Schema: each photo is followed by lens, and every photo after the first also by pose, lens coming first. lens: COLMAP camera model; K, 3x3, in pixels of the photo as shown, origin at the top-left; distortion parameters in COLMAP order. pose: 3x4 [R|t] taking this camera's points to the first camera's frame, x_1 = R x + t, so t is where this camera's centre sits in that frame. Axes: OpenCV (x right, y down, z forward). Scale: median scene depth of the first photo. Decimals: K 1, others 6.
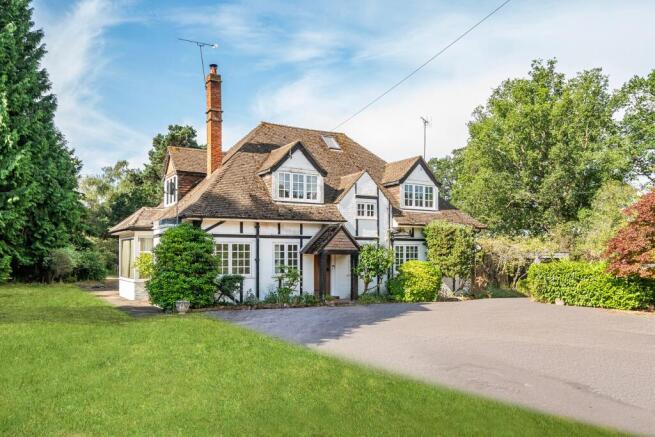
lens RADIAL K [[509.6, 0, 322.3], [0, 509.6, 251.0], [0, 0, 1]] dist [0.003520, 0.004029]
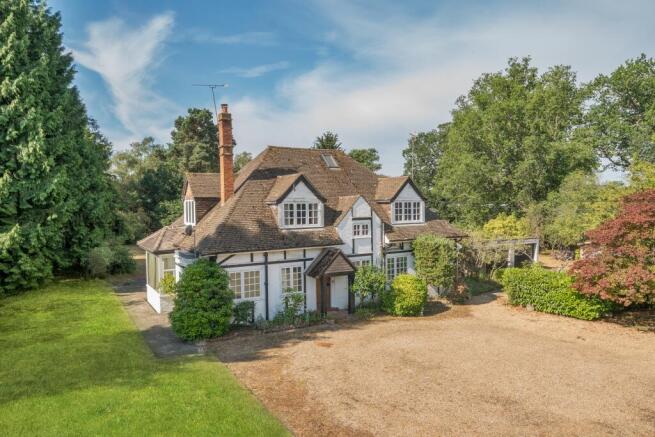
lens RADIAL K [[442.9, 0, 325.3], [0, 442.9, 219.2], [0, 0, 1]] dist [0.003831, 0.003035]
pose [[0.999923, -0.012368, -0.001086, 0.006557], [0.012406, 0.998784, 0.047707, -0.150379], [0.000495, -0.047717, 0.998861, 0.011044]]
